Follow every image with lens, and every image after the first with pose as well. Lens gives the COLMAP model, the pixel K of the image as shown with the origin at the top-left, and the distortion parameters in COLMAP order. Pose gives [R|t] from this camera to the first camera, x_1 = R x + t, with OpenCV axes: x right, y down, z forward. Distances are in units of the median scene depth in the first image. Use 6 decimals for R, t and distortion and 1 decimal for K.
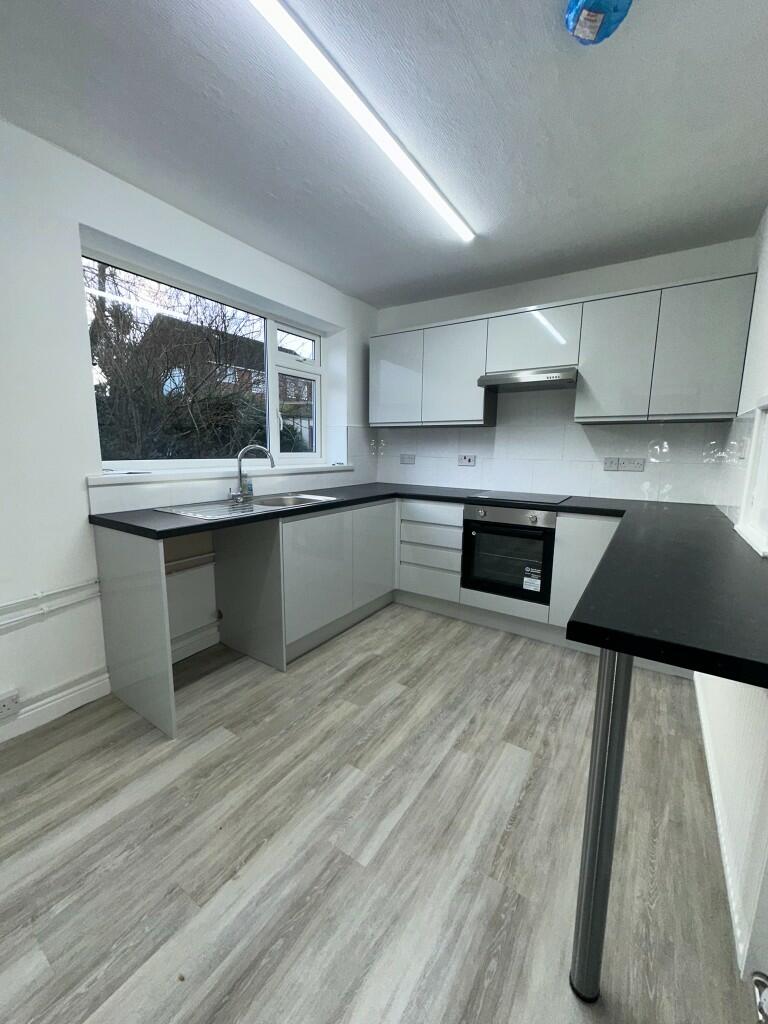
lens RADIAL K [[410.2, 0, 384.1], [0, 410.2, 511.4], [0, 0, 1]] dist [0.001944, 0.000184]
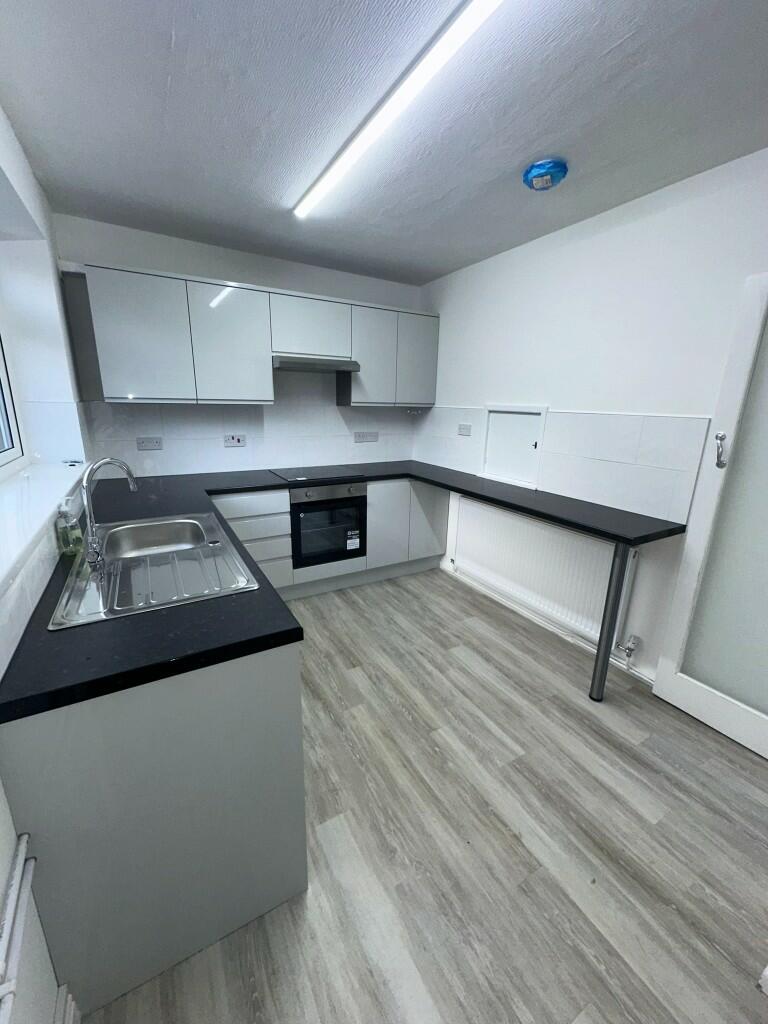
lens RADIAL K [[410.2, 0, 385.8], [0, 410.2, 511.6], [0, 0, 1]] dist [0.001944, 0.000184]
pose [[0.438842, -0.235247, 0.867223, -0.920992], [0.120354, 0.971813, 0.202715, -0.219744], [-0.890468, 0.015414, 0.454786, 0.536331]]
